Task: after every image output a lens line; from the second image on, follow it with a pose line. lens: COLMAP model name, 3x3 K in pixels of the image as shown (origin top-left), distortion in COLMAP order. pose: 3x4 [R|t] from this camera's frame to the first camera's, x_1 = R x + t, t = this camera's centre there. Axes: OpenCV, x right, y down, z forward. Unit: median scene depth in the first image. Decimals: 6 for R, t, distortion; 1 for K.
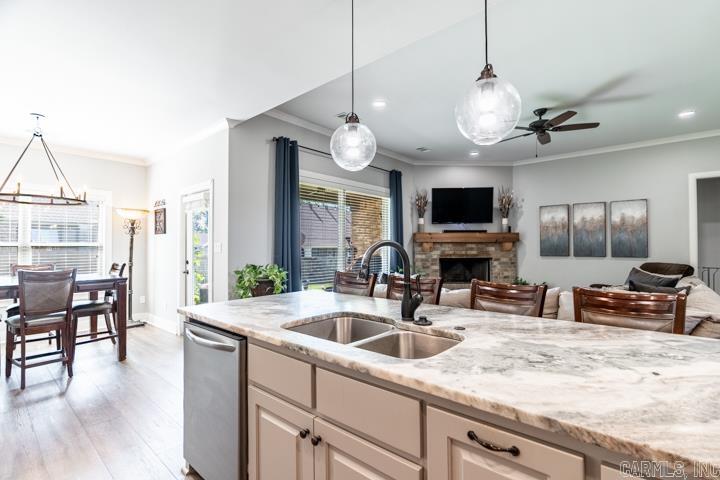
lens RADIAL K [[325.9, 0, 359.3], [0, 325.9, 241.1], [0, 0, 1]] dist [-0.008007, 0.001248]
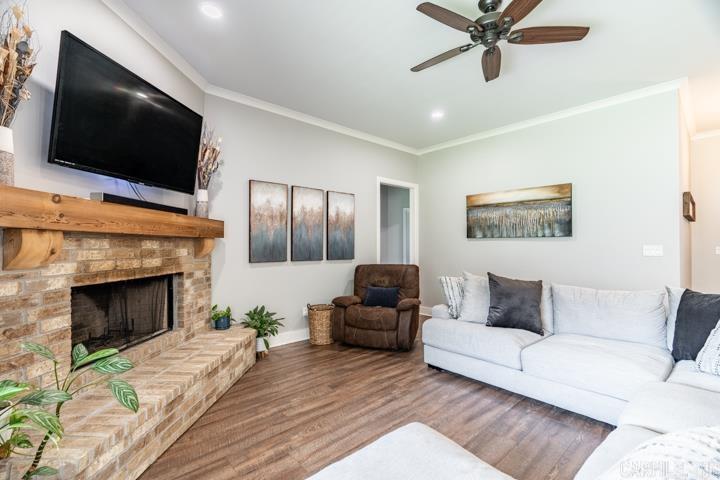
lens RADIAL K [[325.9, 0, 364.5], [0, 325.9, 241.4], [0, 0, 1]] dist [-0.008007, 0.001248]
pose [[0.129972, 0.016695, 0.991377, -0.006367], [-0.012438, 0.999807, -0.015206, 0.012644], [-0.991440, -0.010355, 0.130155, 0.709040]]
